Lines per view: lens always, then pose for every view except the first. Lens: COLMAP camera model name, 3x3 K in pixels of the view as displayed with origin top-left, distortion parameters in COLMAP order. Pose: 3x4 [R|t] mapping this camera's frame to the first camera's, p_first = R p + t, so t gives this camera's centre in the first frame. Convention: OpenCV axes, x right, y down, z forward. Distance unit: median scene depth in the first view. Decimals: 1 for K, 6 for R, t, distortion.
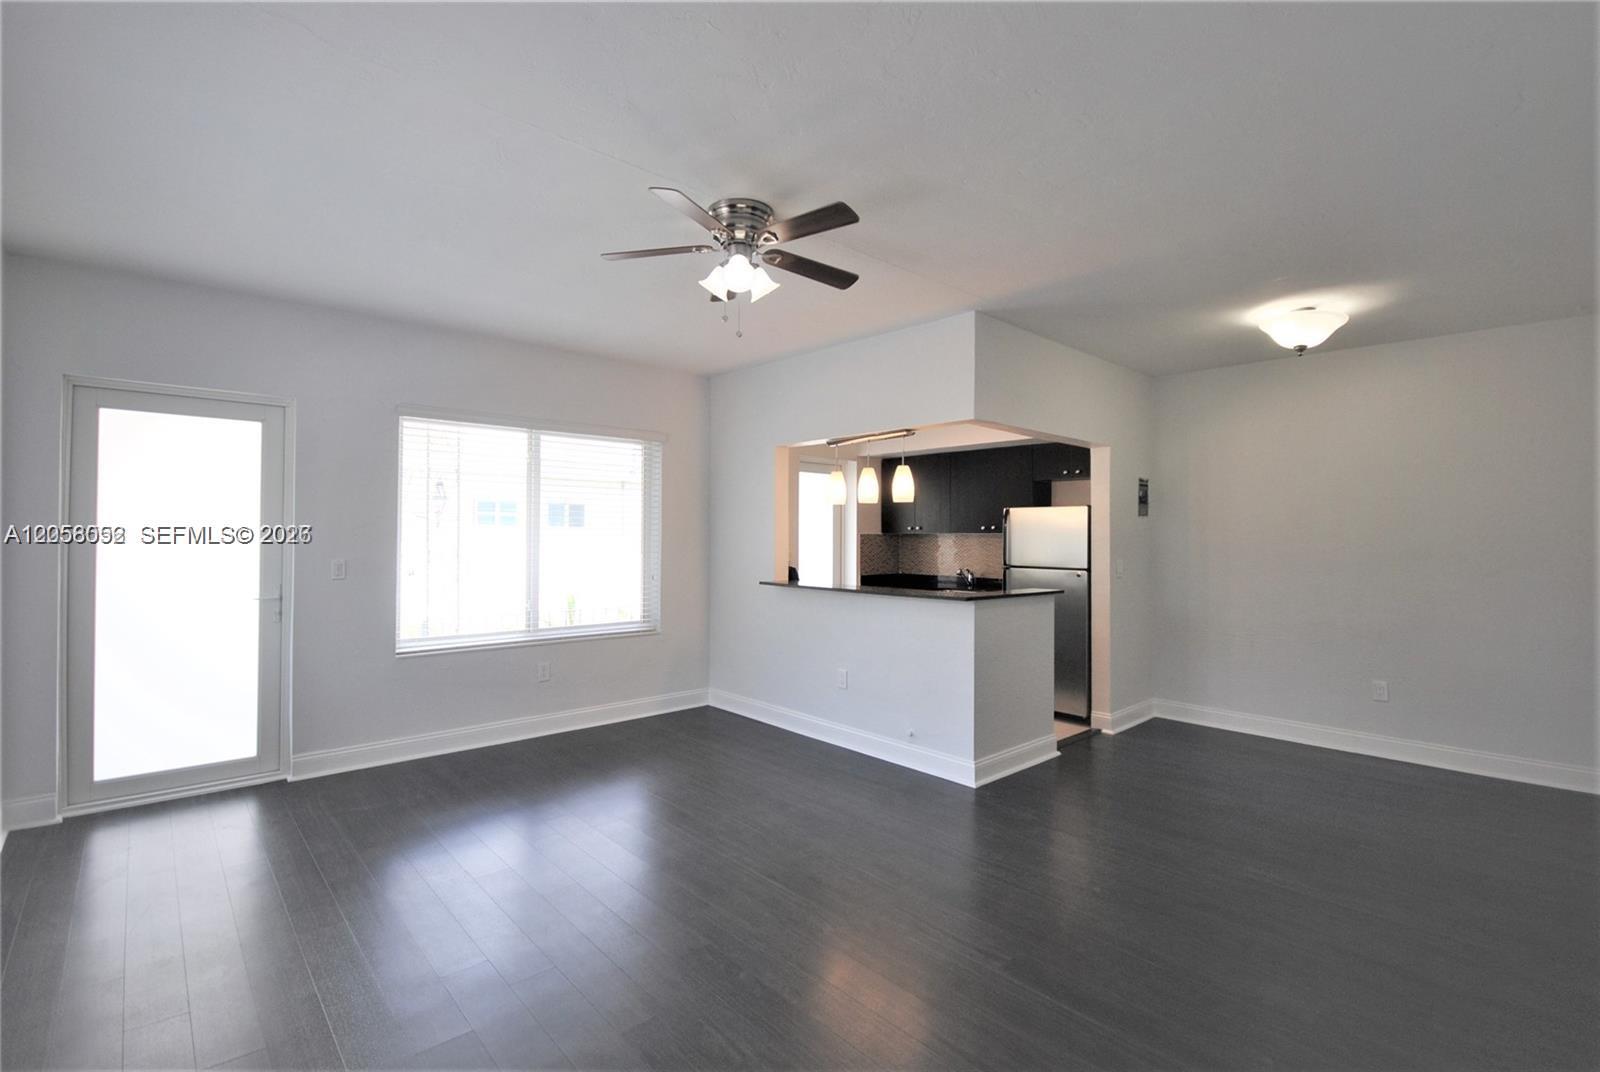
lens RADIAL K [[700.5, 0, 800.0], [0, 700.5, 536.0], [0, 0, 1]] dist [-0.000884, -0.000400]
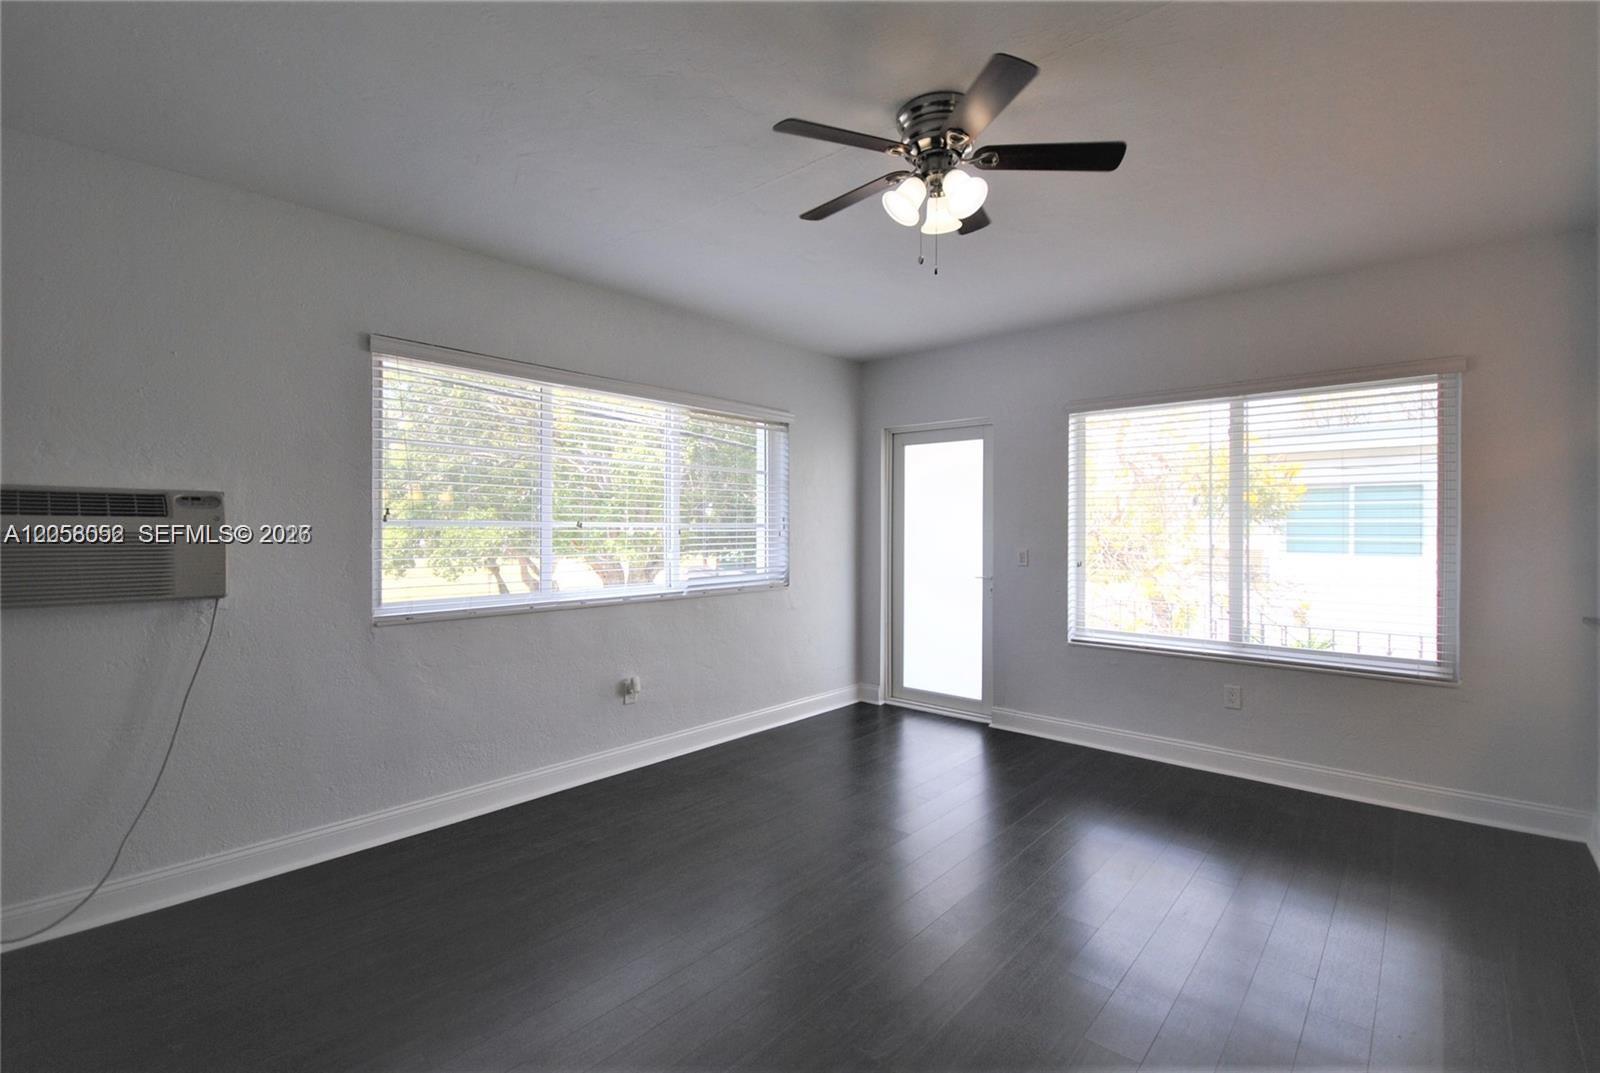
lens RADIAL K [[752.5, 0, 800.0], [0, 752.5, 536.5], [0, 0, 1]] dist [0.001927, 0.000384]
pose [[0.123985, 0.010831, -0.992225, 0.543605], [0.001112, 0.999938, 0.011054, -0.000682], [0.992283, -0.002474, 0.123965, 0.501422]]
